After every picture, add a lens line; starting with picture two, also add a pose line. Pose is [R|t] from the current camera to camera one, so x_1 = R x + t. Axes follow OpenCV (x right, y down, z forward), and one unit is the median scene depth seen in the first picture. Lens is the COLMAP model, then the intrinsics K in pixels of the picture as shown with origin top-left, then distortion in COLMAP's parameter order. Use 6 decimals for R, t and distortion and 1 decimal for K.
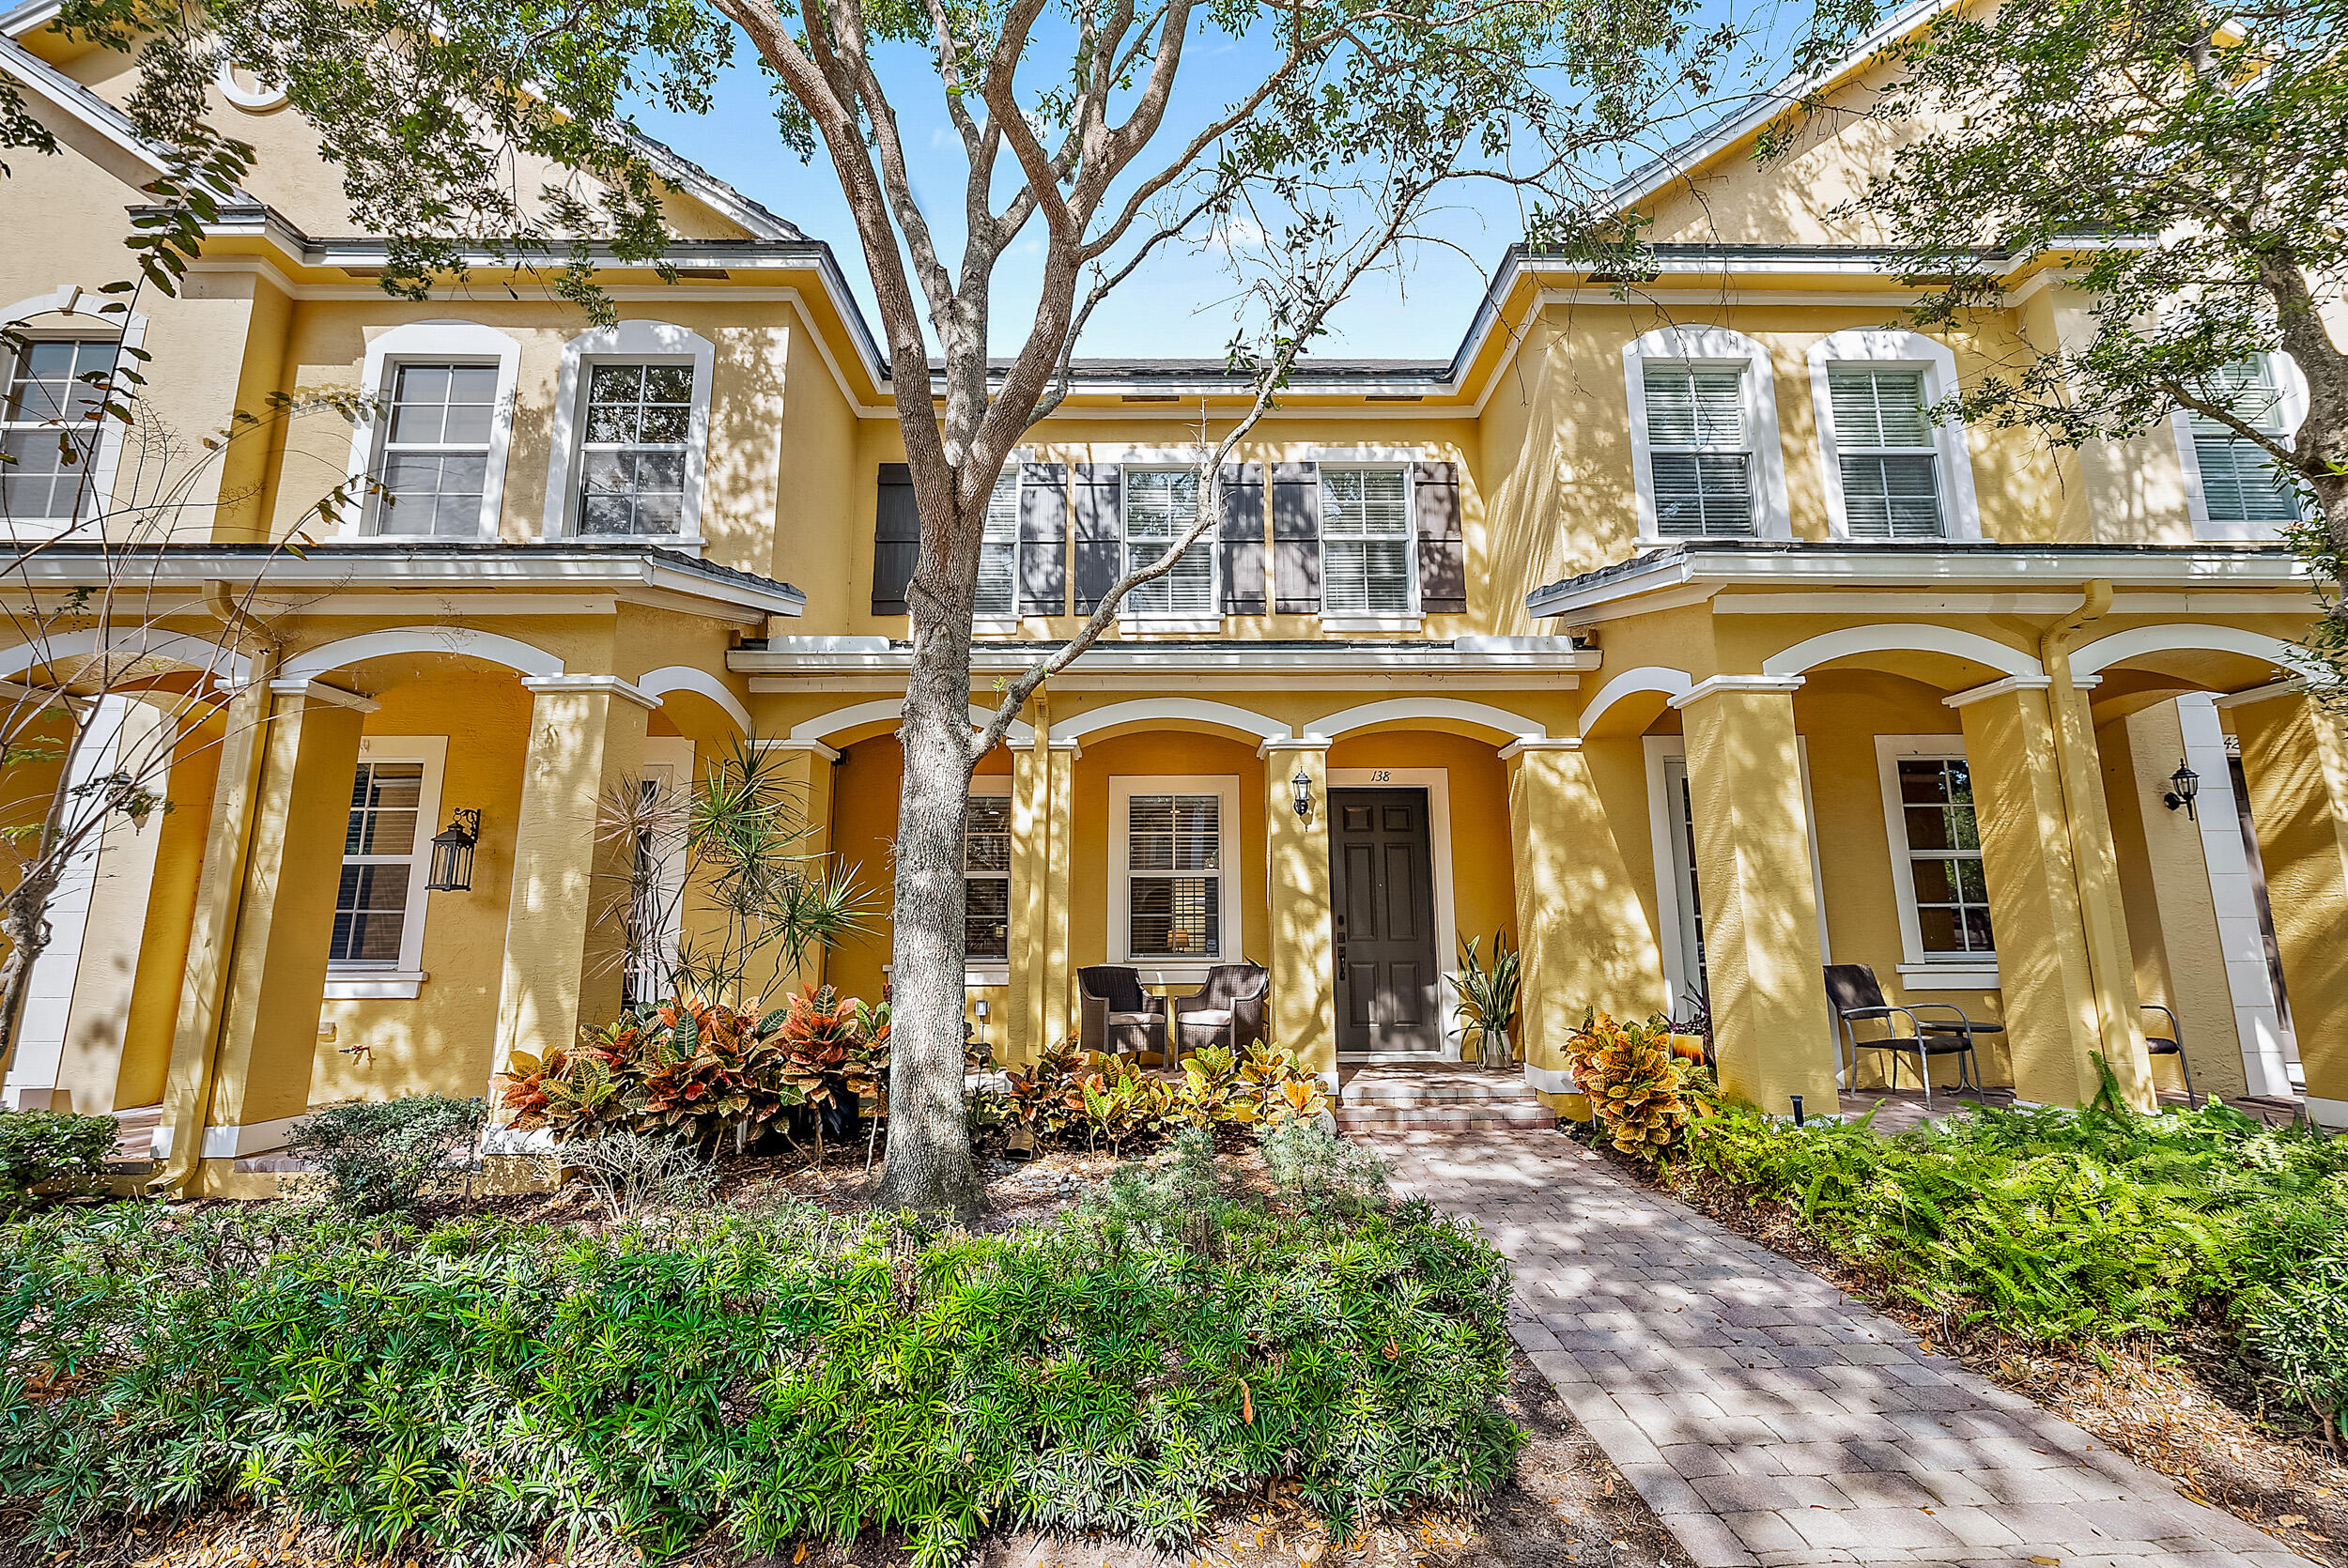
lens RADIAL K [[983.6, 0, 1172.6], [0, 983.6, 760.3], [0, 0, 1]] dist [-0.000715, -0.000313]
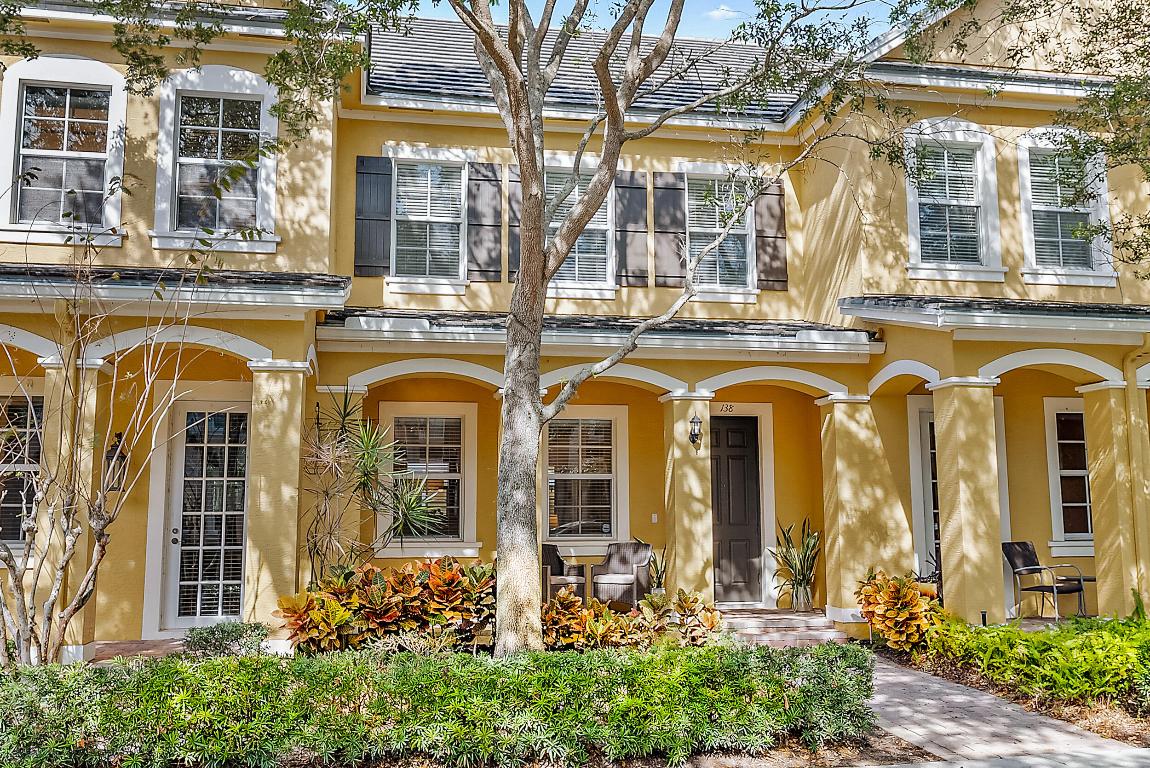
lens RADIAL K [[1056.3, 0, 574.7], [0, 1056.3, 361.8], [0, 0, 1]] dist [-0.002355, 0.024613]
pose [[0.985390, 0.026100, 0.168303, -0.344759], [-0.032408, 0.998867, 0.034846, -0.127473], [-0.167203, -0.039791, 0.985119, -0.593274]]
